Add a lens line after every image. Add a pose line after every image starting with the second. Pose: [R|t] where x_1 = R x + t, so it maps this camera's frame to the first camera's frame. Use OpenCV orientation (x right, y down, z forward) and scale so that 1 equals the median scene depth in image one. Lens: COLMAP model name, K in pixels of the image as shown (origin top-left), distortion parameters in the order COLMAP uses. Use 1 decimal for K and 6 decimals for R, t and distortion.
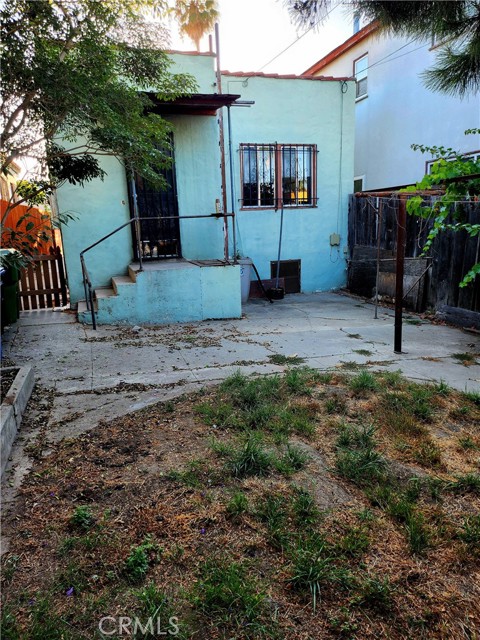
lens RADIAL K [[449.0, 0, 241.2], [0, 449.0, 324.1], [0, 0, 1]] dist [0.058138, -0.001694]
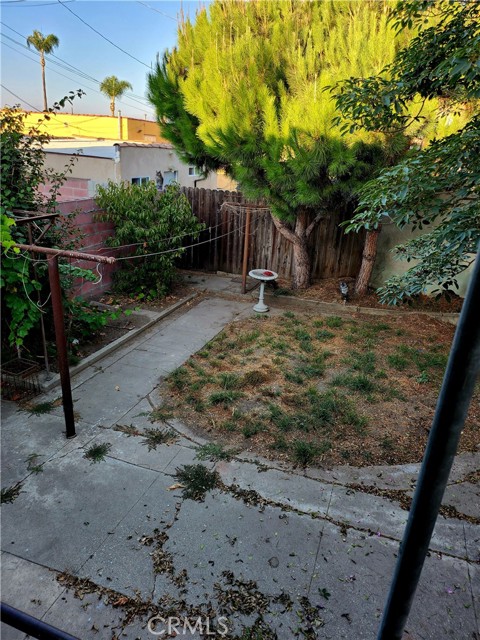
lens RADIAL K [[449.0, 0, 241.2], [0, 449.0, 324.1], [0, 0, 1]] dist [0.058138, -0.001694]
pose [[-0.795387, -0.233449, 0.559340, -0.338396], [0.103646, 0.856867, 0.505012, -0.544495], [-0.597175, 0.459653, -0.657344, 1.406854]]
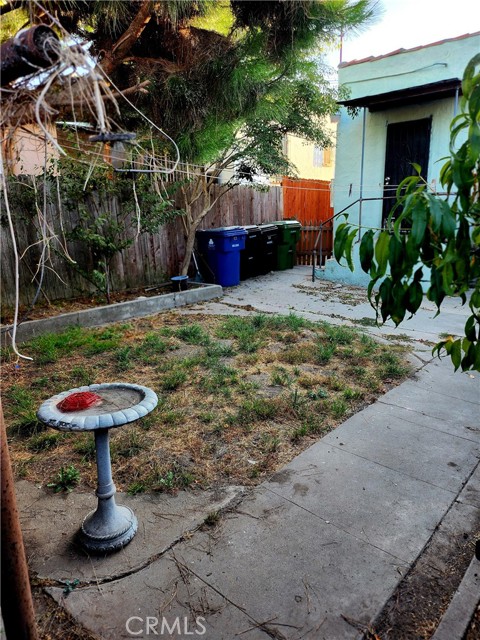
lens RADIAL K [[449.0, 0, 241.2], [0, 449.0, 324.1], [0, 0, 1]] dist [0.058138, -0.001694]
pose [[0.524244, 0.220835, -0.822435, 0.946539], [-0.182868, 0.972453, 0.144552, -0.026756], [0.831701, 0.074617, 0.550186, 0.083481]]
